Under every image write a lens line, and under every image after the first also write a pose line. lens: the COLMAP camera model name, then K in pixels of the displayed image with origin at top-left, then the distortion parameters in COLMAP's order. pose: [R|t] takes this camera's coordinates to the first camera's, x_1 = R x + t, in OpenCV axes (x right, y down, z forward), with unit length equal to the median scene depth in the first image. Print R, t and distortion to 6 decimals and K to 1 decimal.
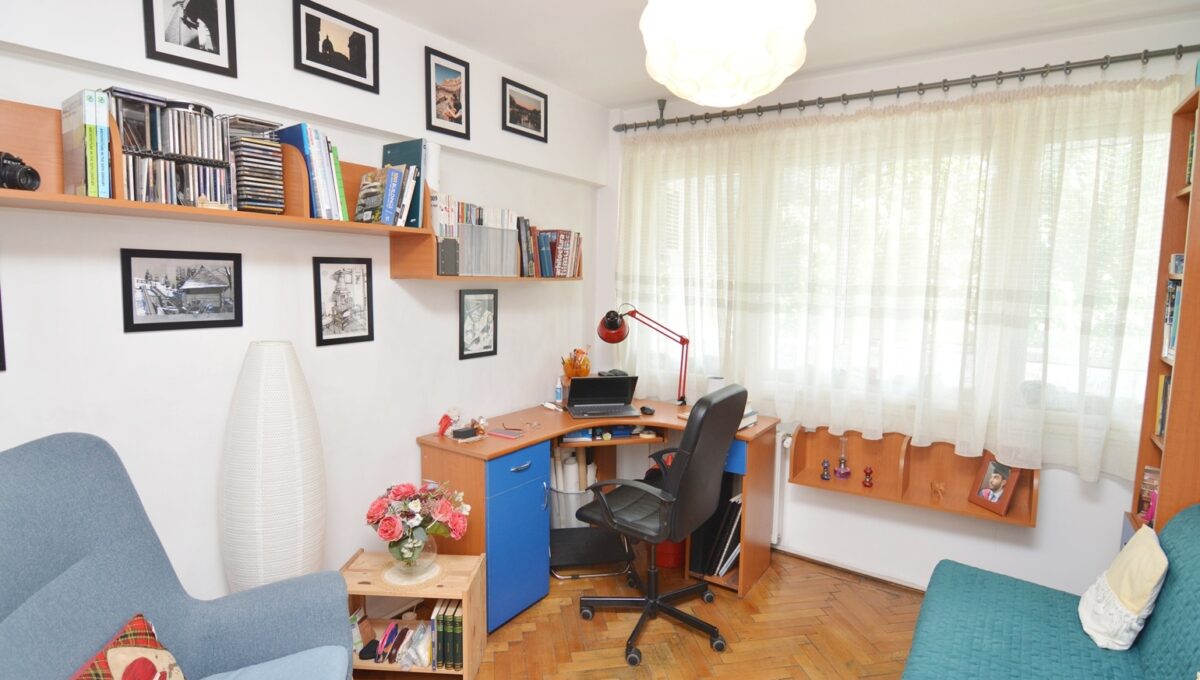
lens RADIAL K [[576.0, 0, 603.0], [0, 576.0, 343.2], [0, 0, 1]] dist [-0.033825, -0.001603]
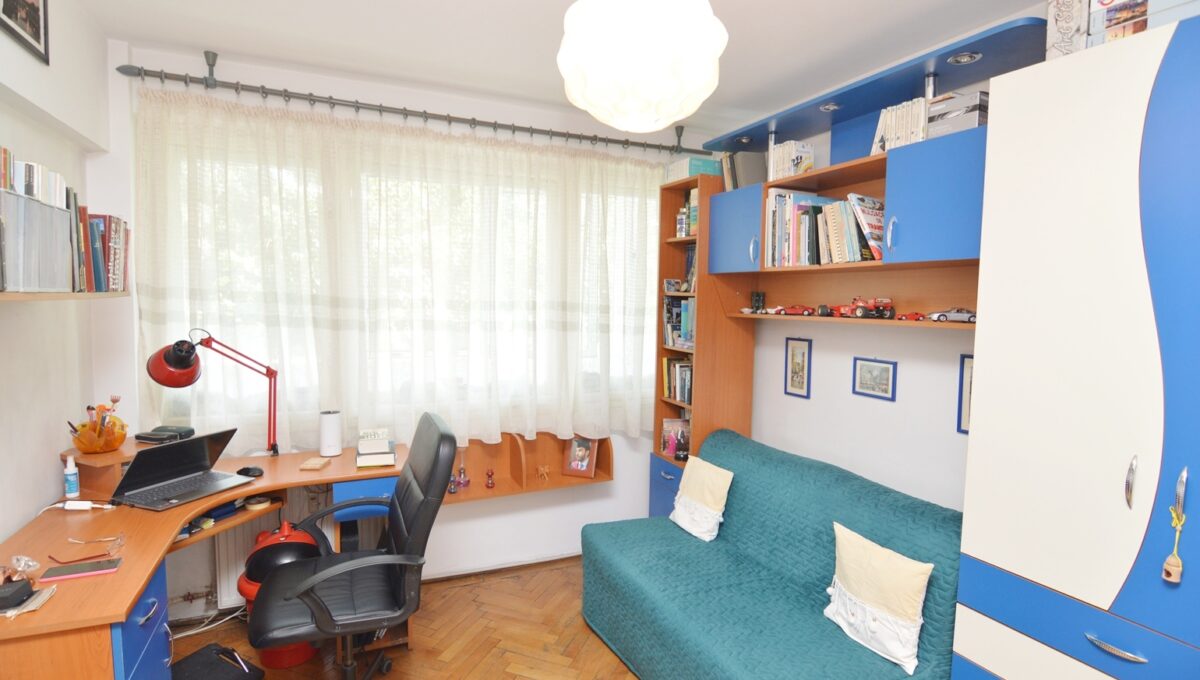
lens RADIAL K [[576.0, 0, 602.3], [0, 576.0, 333.9], [0, 0, 1]] dist [-0.033825, -0.001603]
pose [[0.509202, -0.058814, 0.858635, -0.321299], [0.082423, 0.996409, 0.019371, -0.037983], [-0.856691, 0.060907, 0.512222, 0.241322]]
